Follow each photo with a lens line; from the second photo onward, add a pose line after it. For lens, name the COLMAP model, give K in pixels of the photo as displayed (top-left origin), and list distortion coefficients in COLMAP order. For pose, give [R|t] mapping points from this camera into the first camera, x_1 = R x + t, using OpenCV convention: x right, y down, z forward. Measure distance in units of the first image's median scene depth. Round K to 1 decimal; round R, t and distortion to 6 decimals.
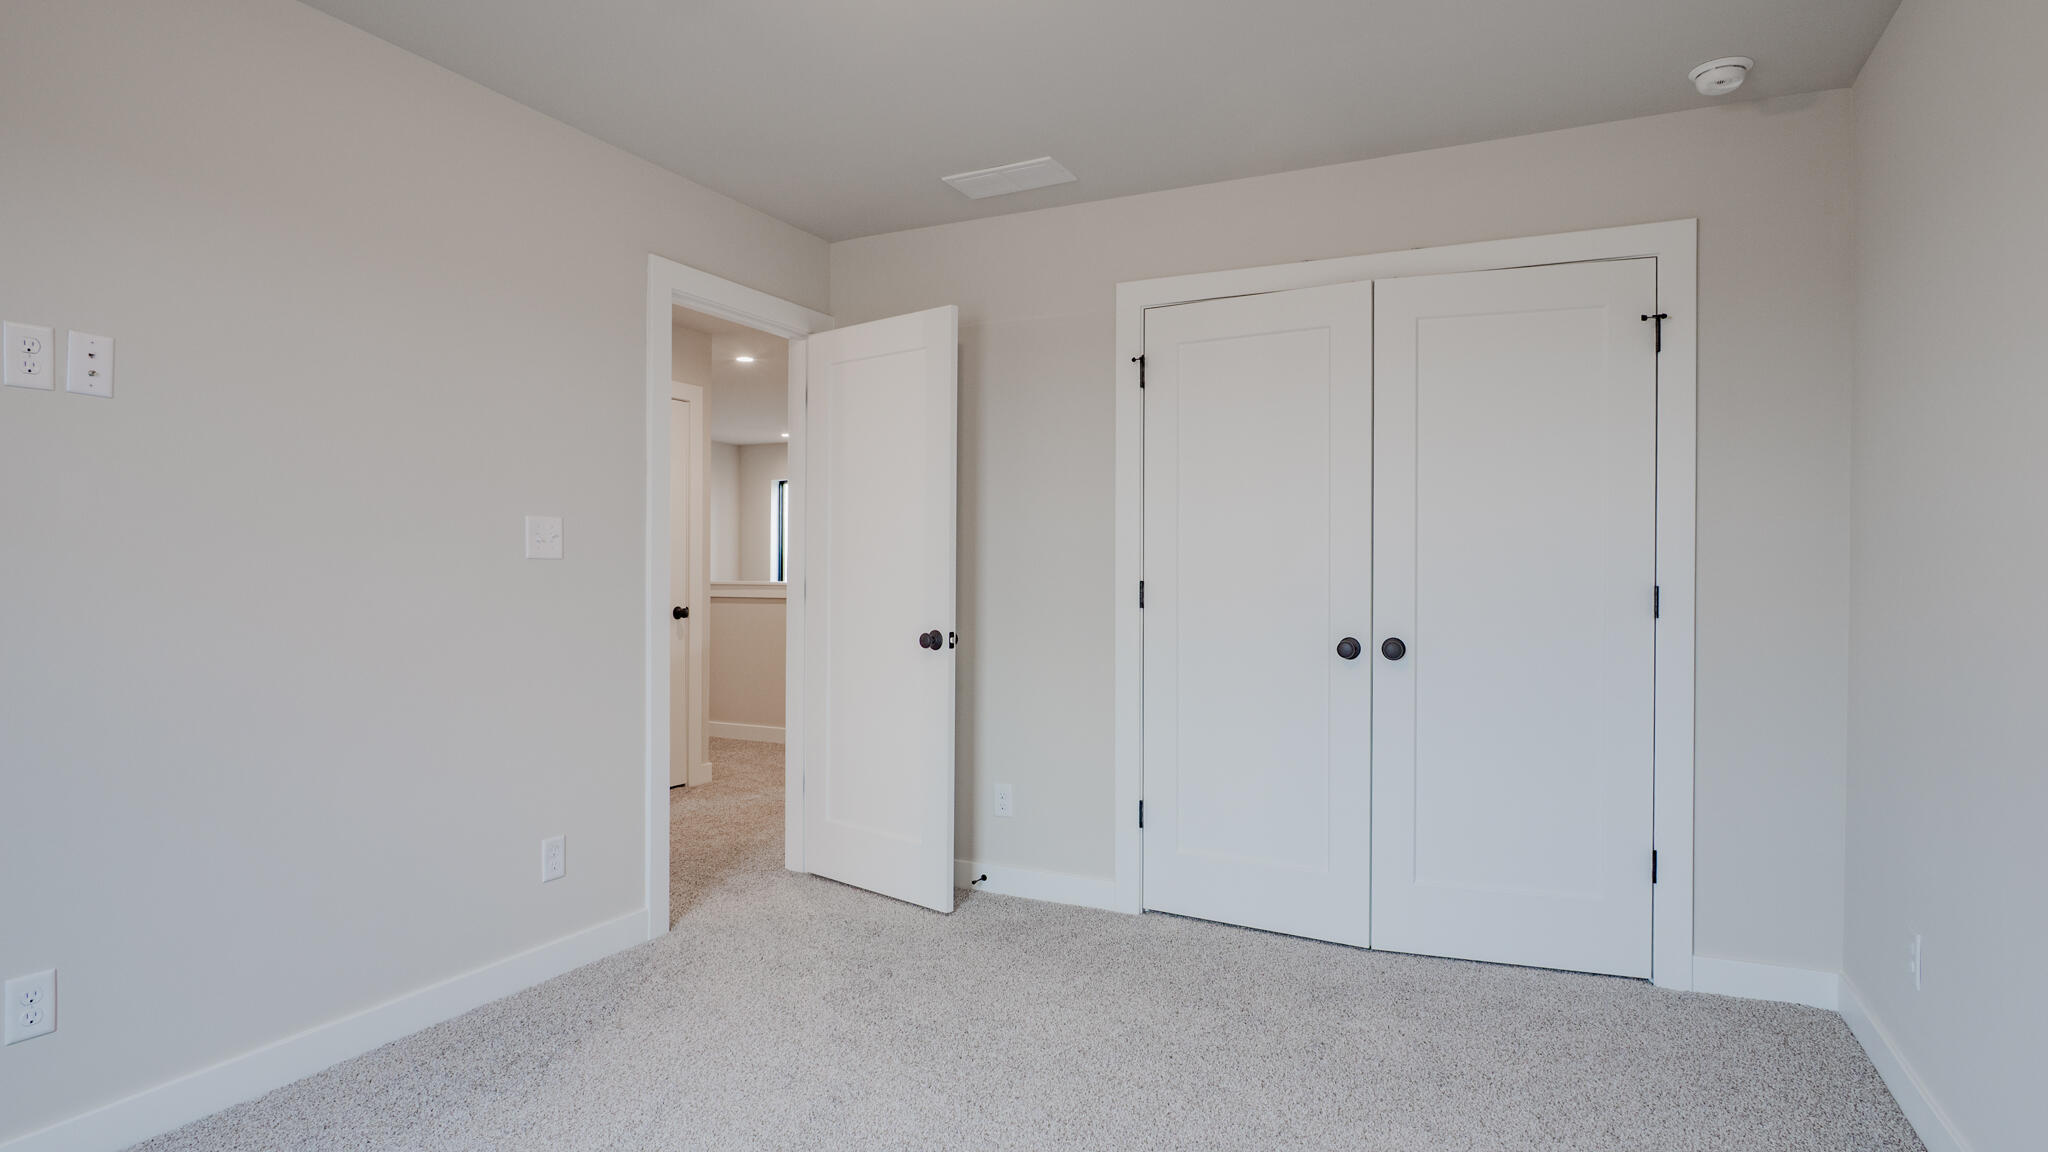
lens RADIAL K [[1079.6, 0, 1026.2], [0, 1079.6, 566.1], [0, 0, 1]] dist [0.000340, 0.000175]
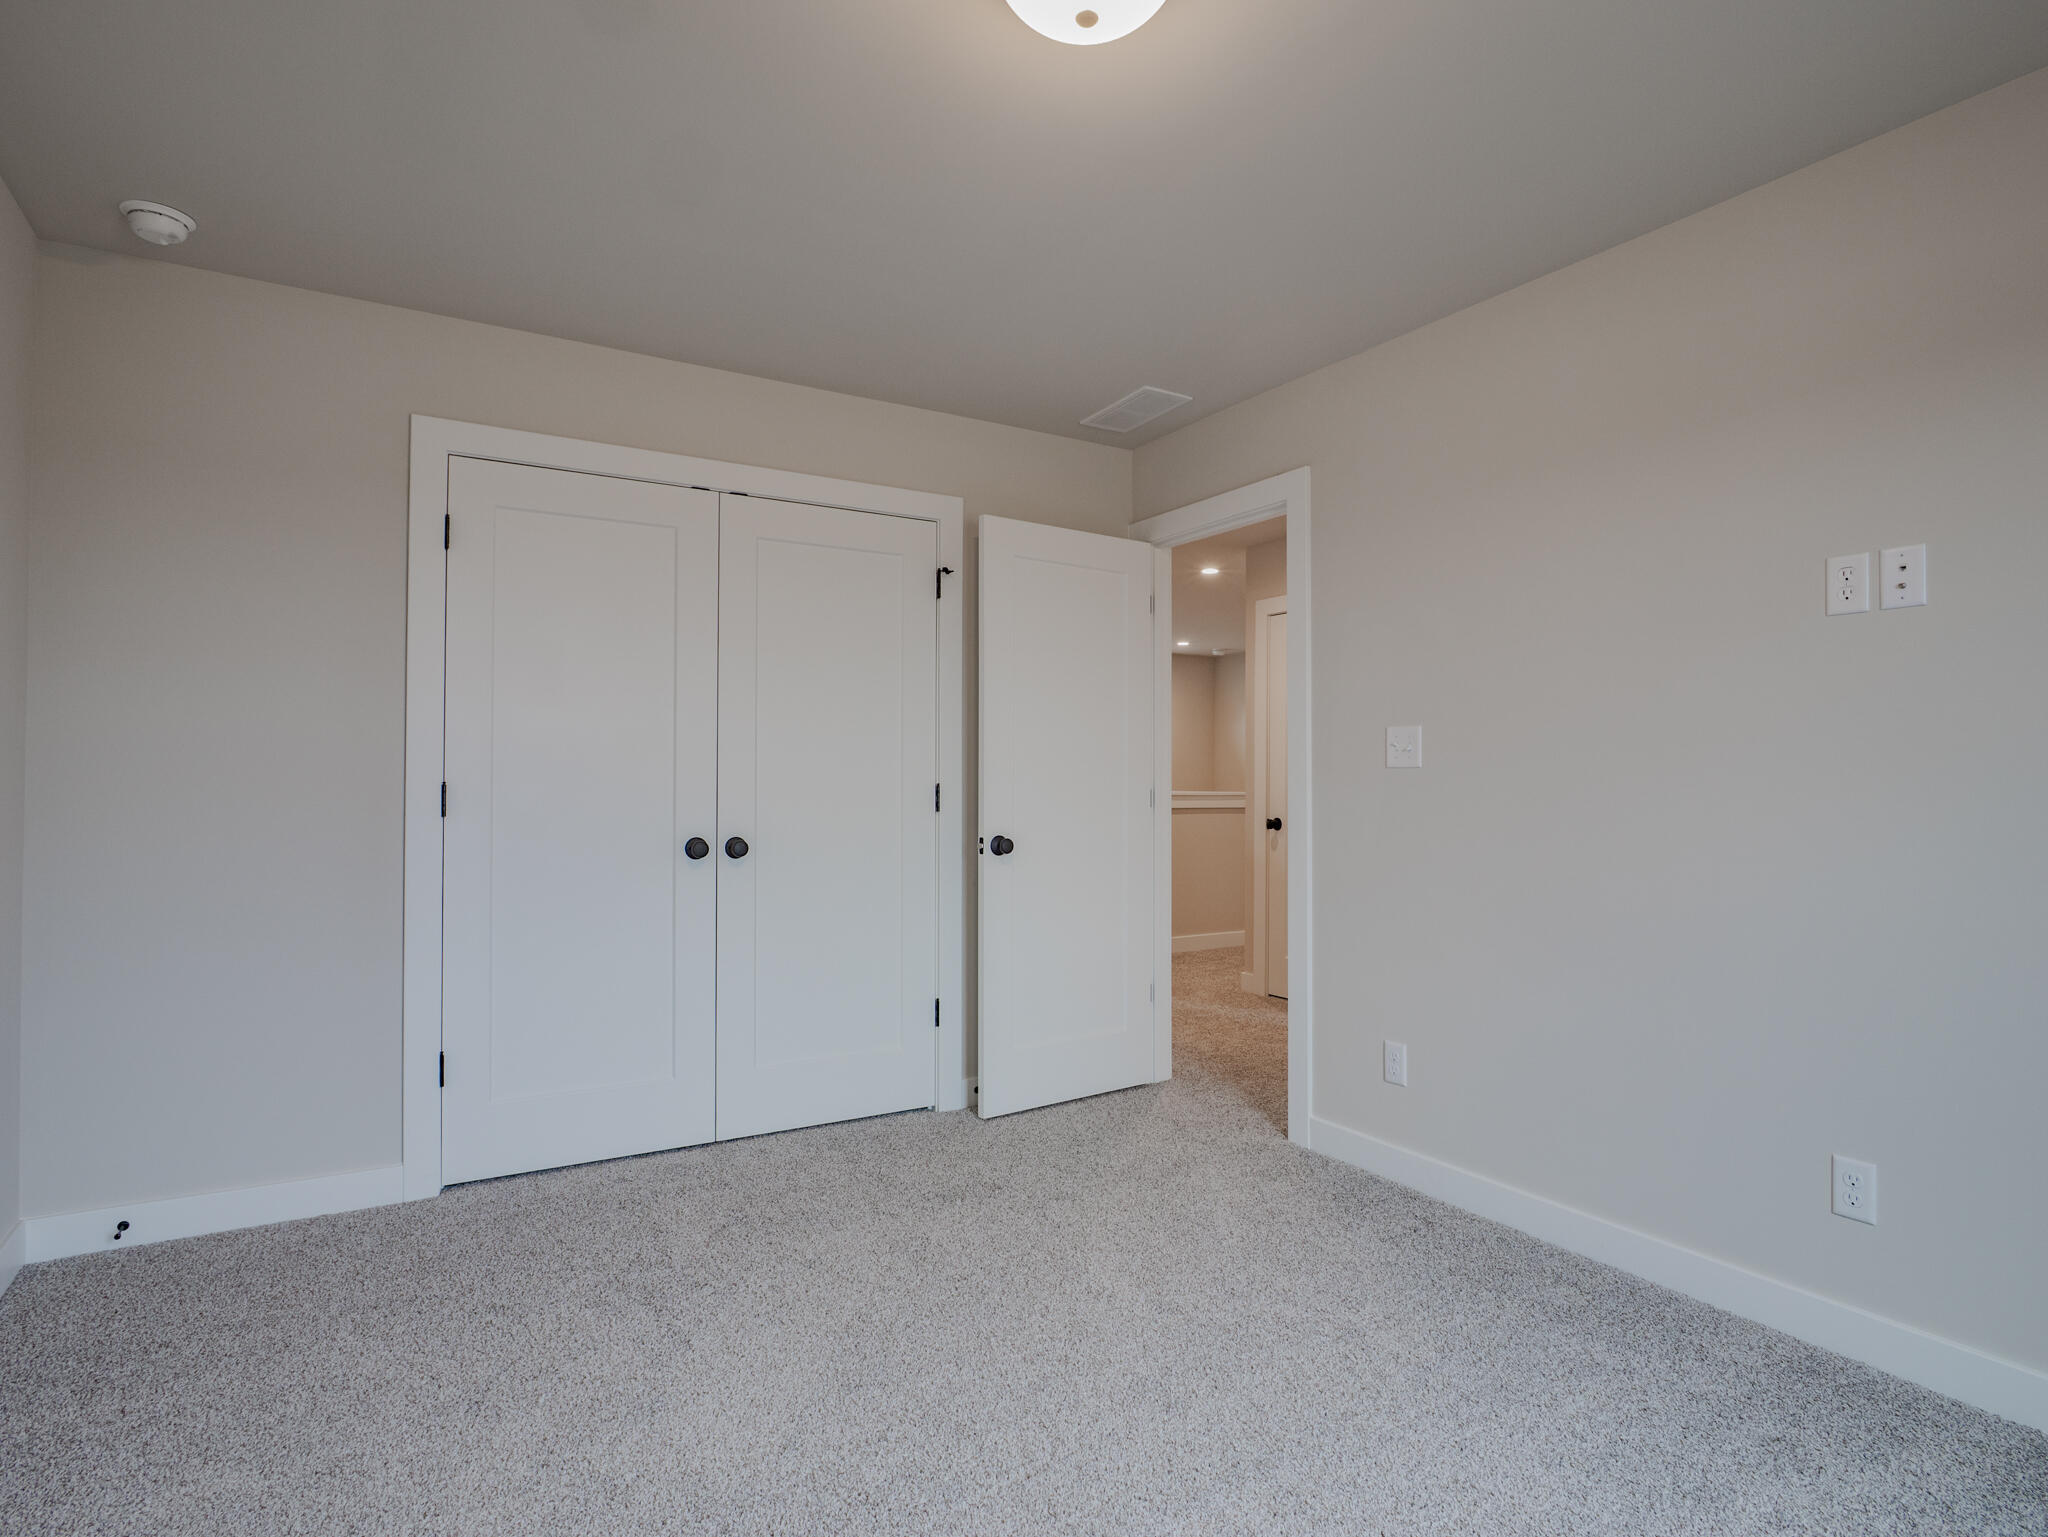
lens RADIAL K [[1105.3, 0, 1022.2], [0, 1105.3, 773.1], [0, 0, 1]] dist [0.018860, 0.000045]
pose [[0.529662, -0.006421, 0.848185, -0.415114], [-0.000826, 0.999967, 0.008086, -0.004057], [-0.848208, -0.004984, 0.529639, 0.201085]]
